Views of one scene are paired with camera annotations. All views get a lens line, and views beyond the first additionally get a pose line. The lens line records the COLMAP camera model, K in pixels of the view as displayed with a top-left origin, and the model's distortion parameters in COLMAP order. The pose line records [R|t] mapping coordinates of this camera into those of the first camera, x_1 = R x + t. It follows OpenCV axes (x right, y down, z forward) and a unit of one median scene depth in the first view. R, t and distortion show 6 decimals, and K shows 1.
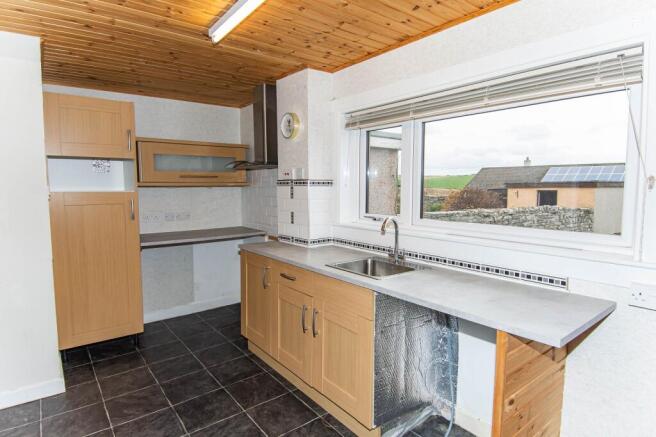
lens RADIAL K [[335.1, 0, 328.0], [0, 335.1, 218.5], [0, 0, 1]] dist [0.049103, -0.042865]
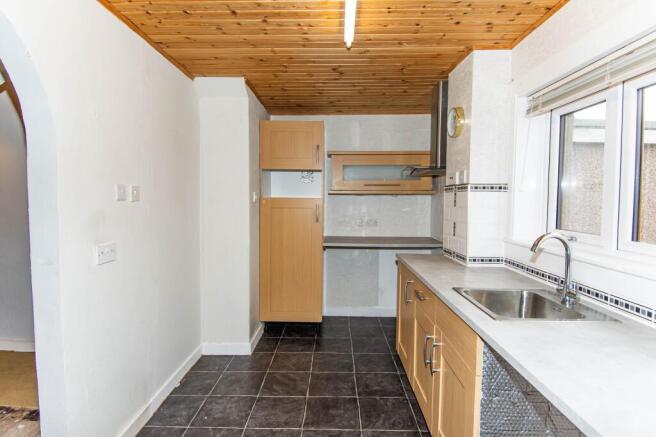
lens RADIAL K [[335.1, 0, 328.0], [0, 335.1, 218.5], [0, 0, 1]] dist [0.049103, -0.042865]
pose [[0.800917, 0.044932, -0.597087, 0.152737], [-0.065123, 0.997802, -0.012269, 0.002353], [0.595223, 0.048710, 0.802083, 0.120399]]
